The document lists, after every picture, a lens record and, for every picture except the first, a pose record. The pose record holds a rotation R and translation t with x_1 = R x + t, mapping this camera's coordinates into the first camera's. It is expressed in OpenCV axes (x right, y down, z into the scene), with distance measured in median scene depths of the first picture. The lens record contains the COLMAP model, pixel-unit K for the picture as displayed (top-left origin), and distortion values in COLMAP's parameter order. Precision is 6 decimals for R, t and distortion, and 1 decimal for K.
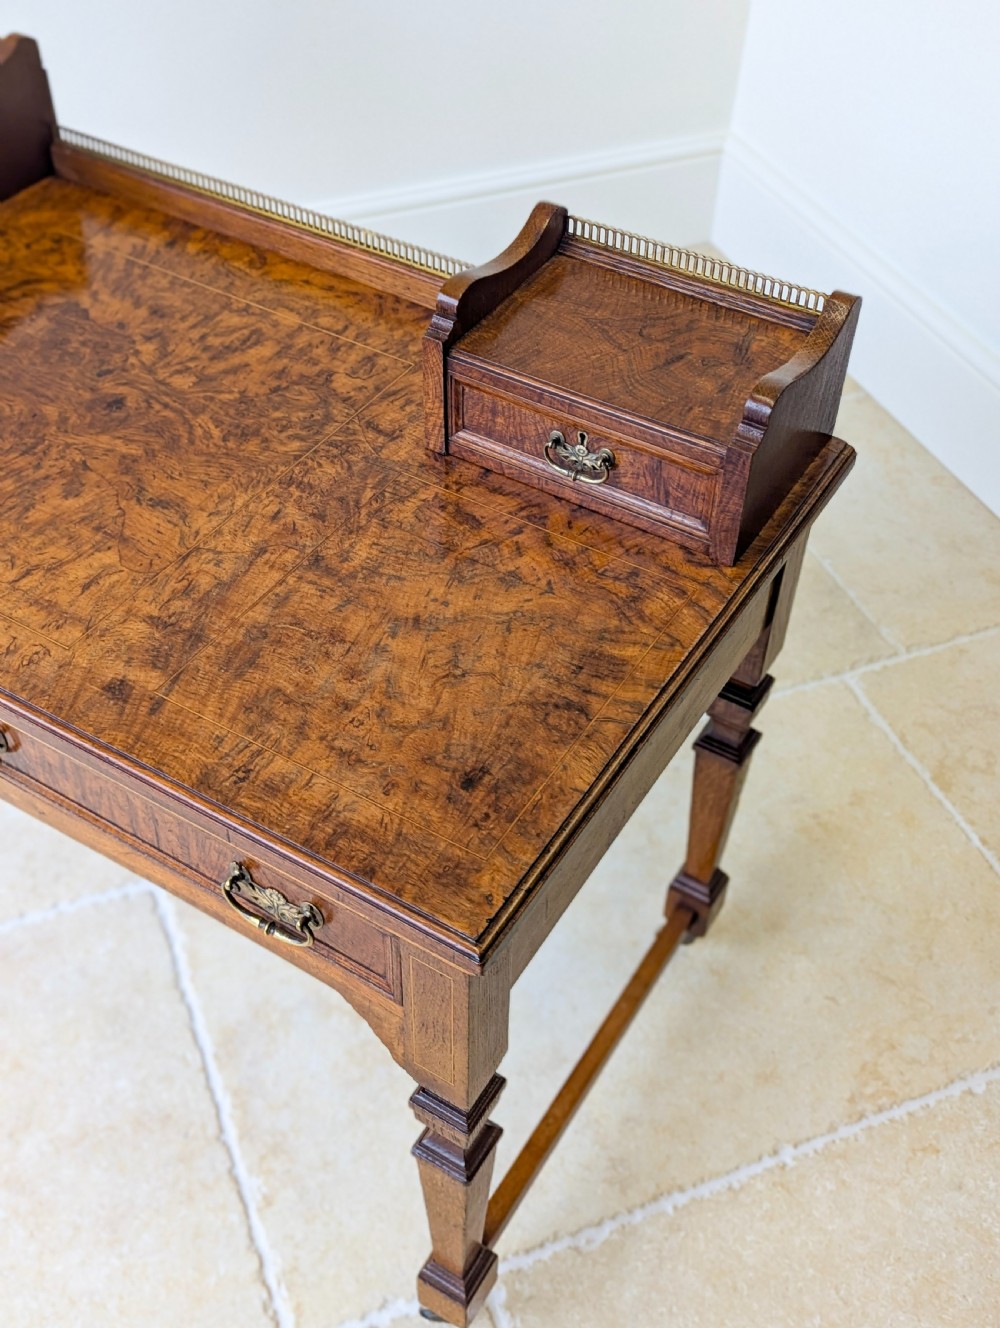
lens RADIAL K [[1395.6, 0, 508.3], [0, 1395.6, 643.9], [0, 0, 1]] dist [0.050268, 0.000000]
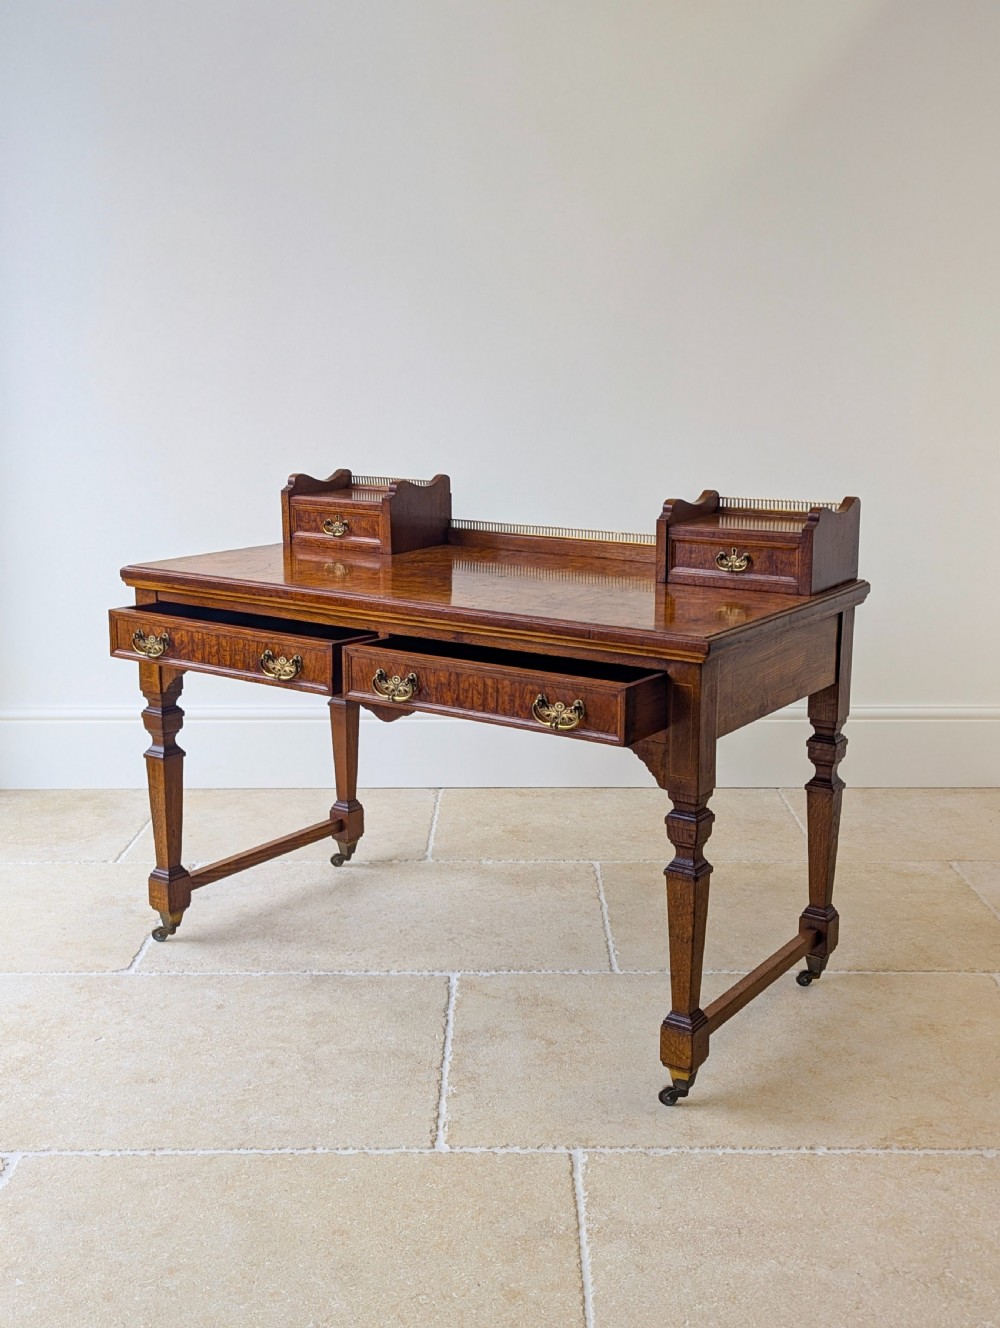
lens RADIAL K [[1395.6, 0, 525.2], [0, 1395.6, 681.6], [0, 0, 1]] dist [0.050268, 0.000000]
pose [[0.998250, -0.014501, -0.057336, -0.141637], [-0.018074, 0.848287, -0.529228, 1.119606], [0.056312, 0.529338, 0.846540, -0.695406]]
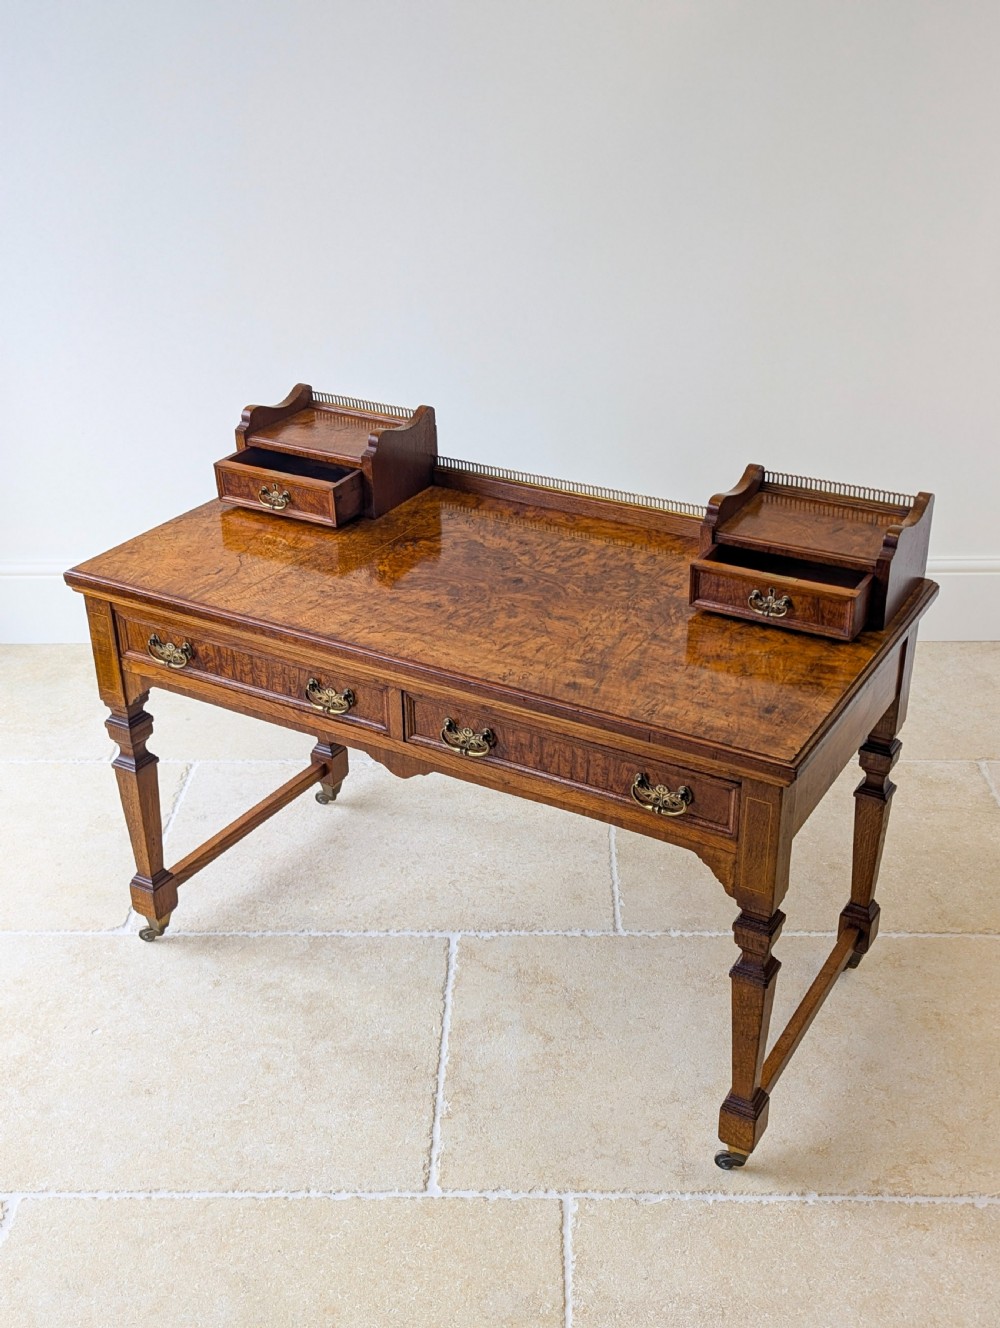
lens RADIAL K [[1395.6, 0, 535.6], [0, 1395.6, 687.5], [0, 0, 1]] dist [0.050268, 0.000000]
pose [[0.999011, -0.043716, 0.008160, -0.299014], [0.044273, 0.960405, -0.275067, 0.480397], [0.004188, 0.275156, 0.961390, -0.713858]]
